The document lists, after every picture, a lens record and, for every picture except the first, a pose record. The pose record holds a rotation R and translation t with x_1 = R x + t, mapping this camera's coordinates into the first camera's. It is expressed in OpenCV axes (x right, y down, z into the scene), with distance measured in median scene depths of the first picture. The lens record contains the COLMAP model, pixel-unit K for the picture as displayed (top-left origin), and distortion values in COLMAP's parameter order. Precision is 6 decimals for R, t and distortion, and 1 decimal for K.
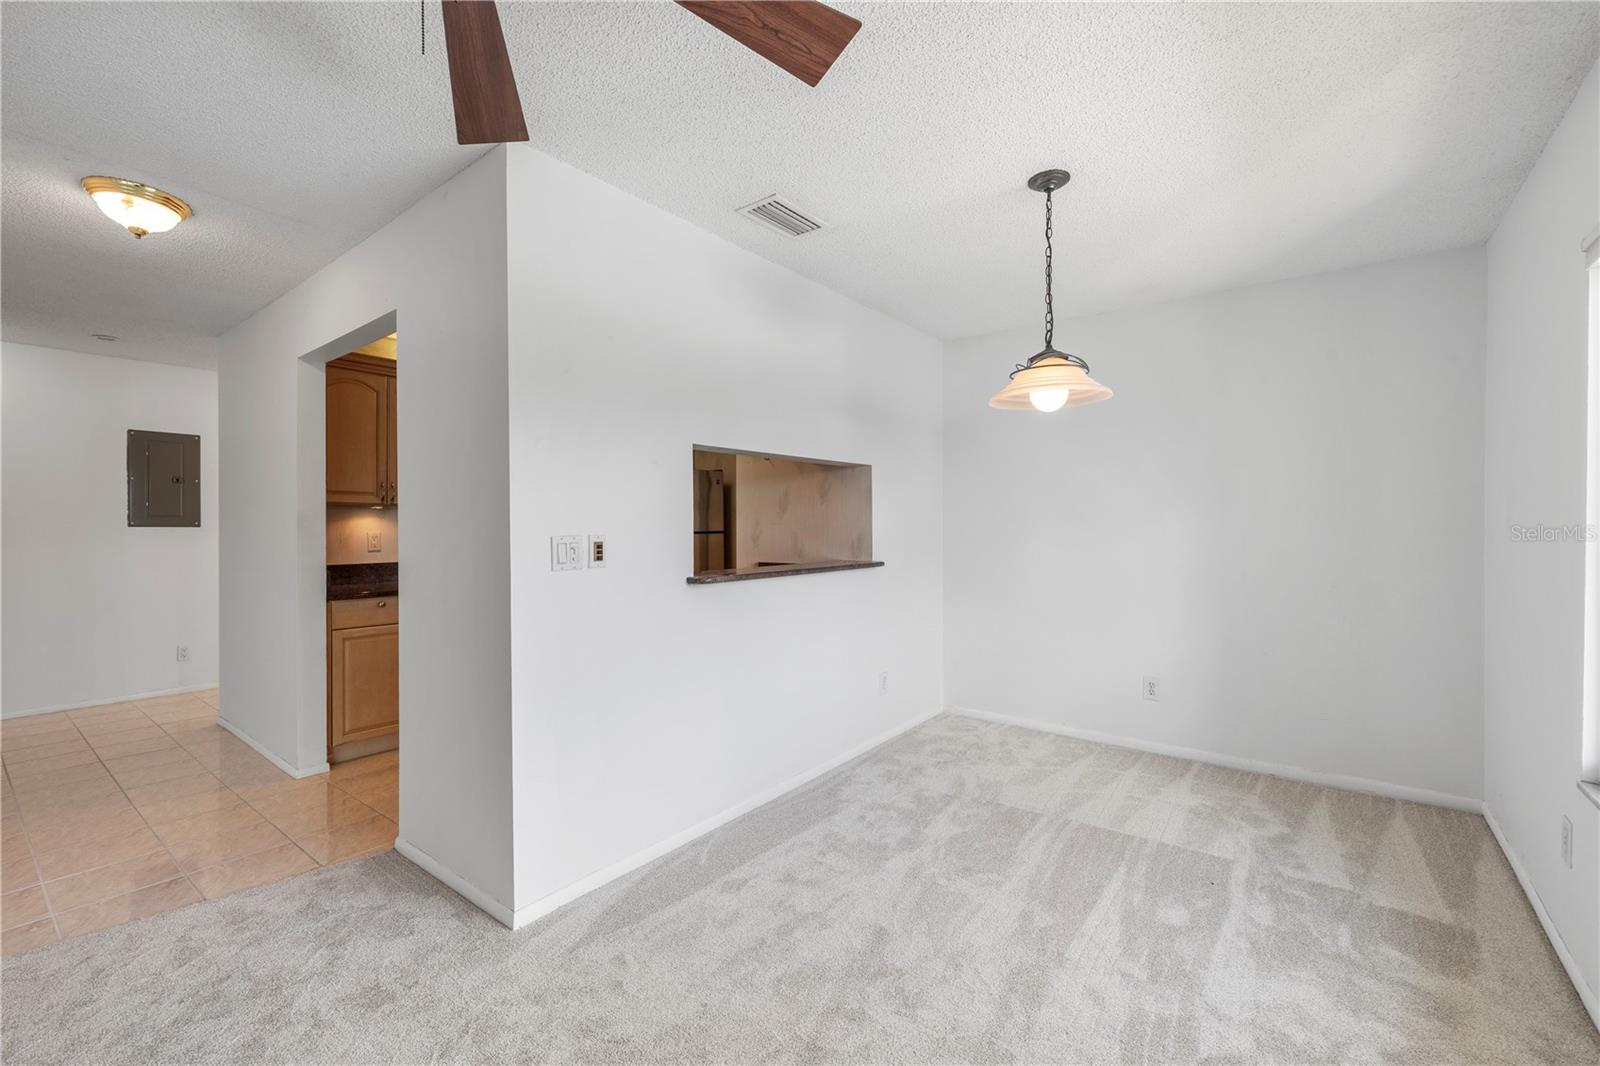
lens RADIAL K [[673.9, 0, 798.4], [0, 673.9, 532.6], [0, 0, 1]] dist [0.000798, 0.000192]
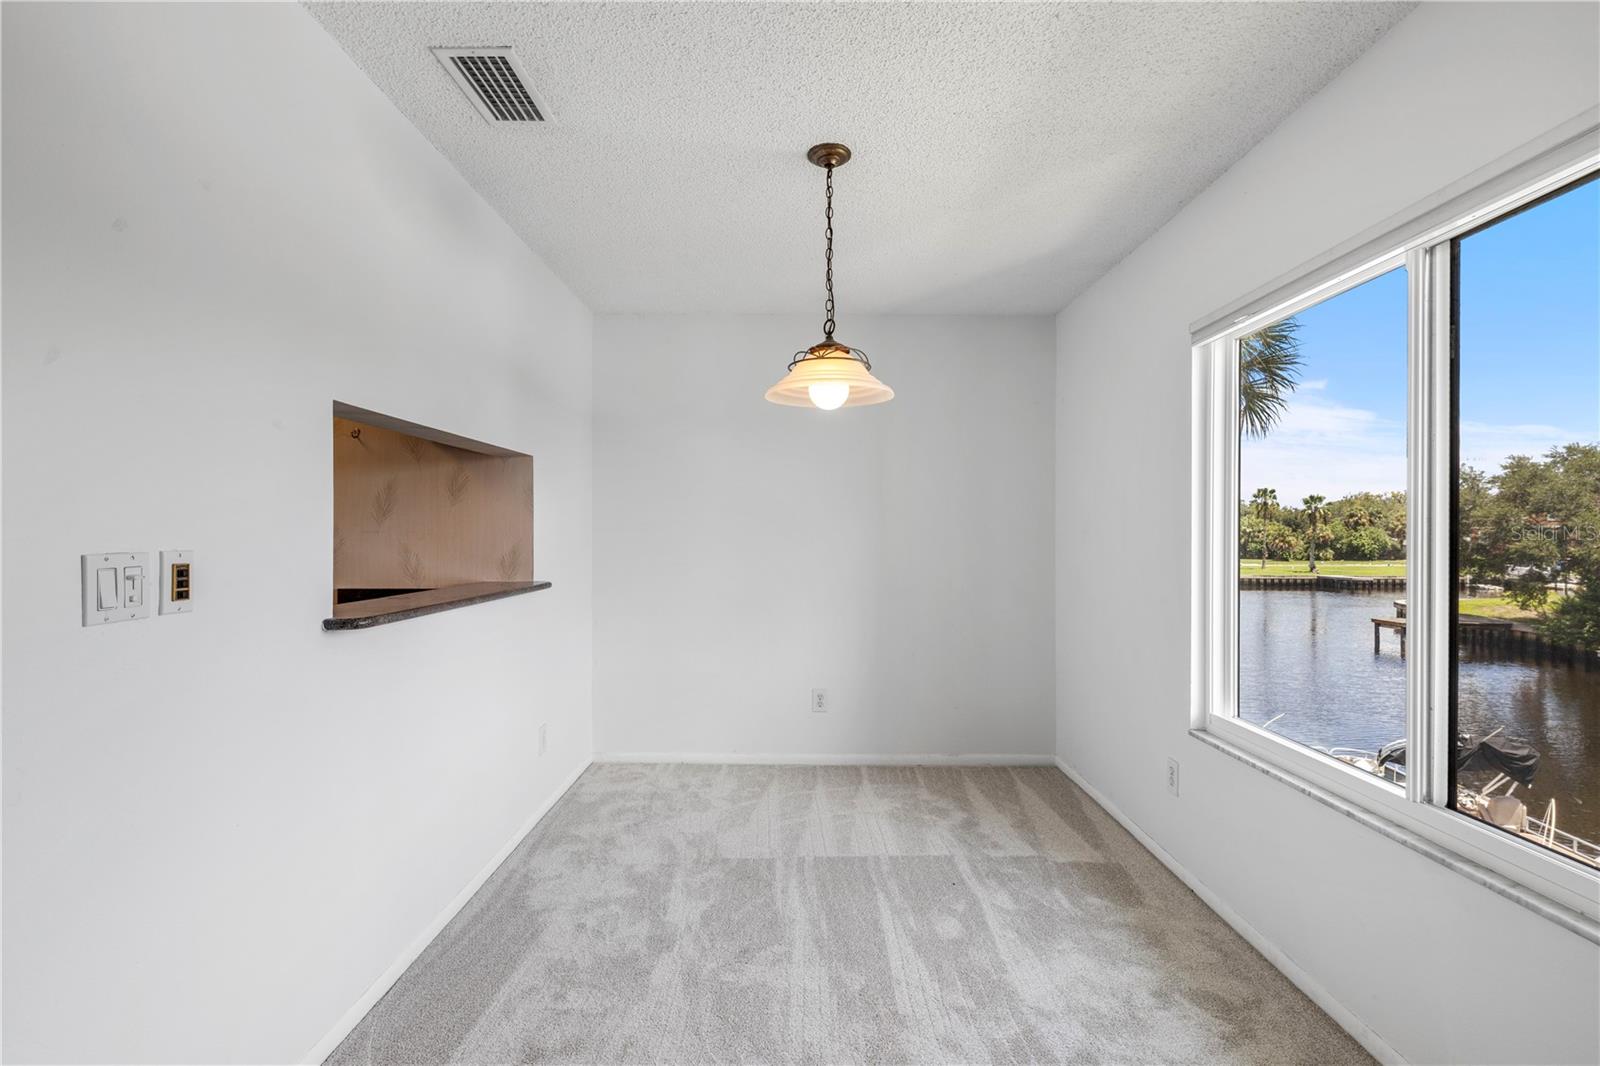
lens RADIAL K [[739.0, 0, 799.1], [0, 739.0, 534.2], [0, 0, 1]] dist [-0.002697, -0.000496]
pose [[0.789189, 0.005558, 0.614125, -0.251229], [0.001969, 0.999931, -0.011579, -0.001668], [-0.614147, 0.010347, 0.789124, 0.232051]]
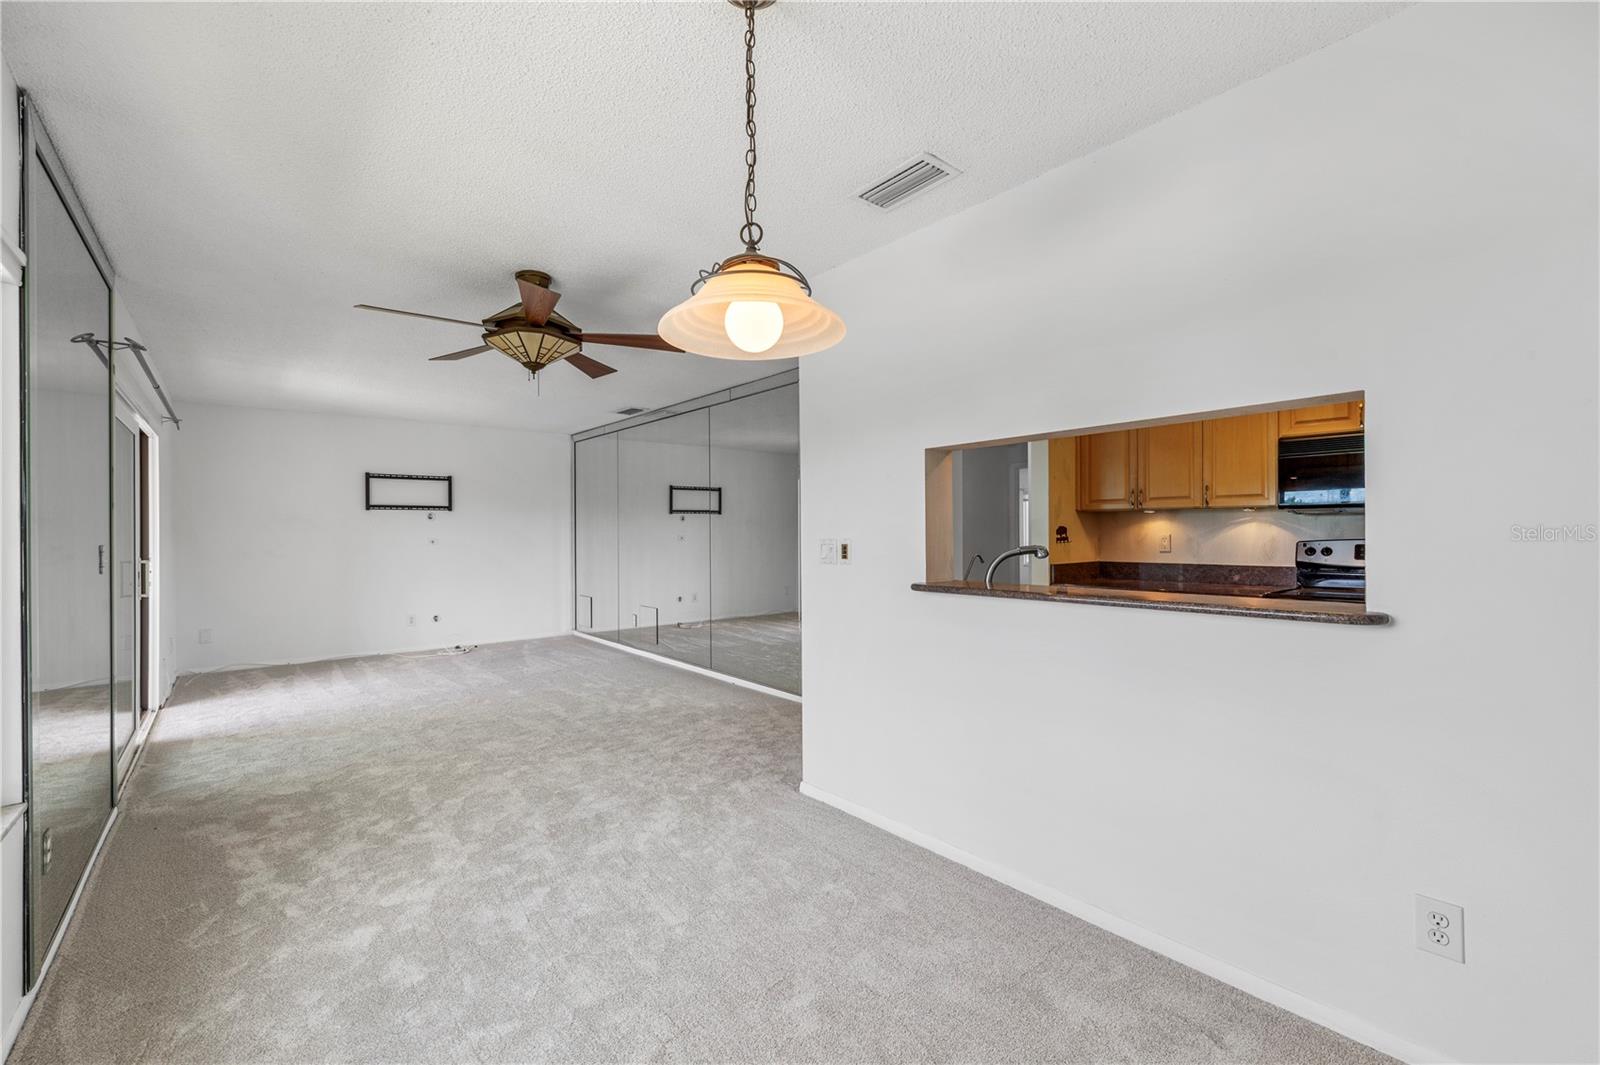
lens RADIAL K [[673.9, 0, 798.0], [0, 673.9, 532.5], [0, 0, 1]] dist [0.000798, 0.000192]
pose [[-0.204547, 0.008002, -0.978824, 0.914841], [-0.004285, 0.999950, 0.009070, -0.017962], [0.978847, 0.006050, -0.204503, 1.096503]]
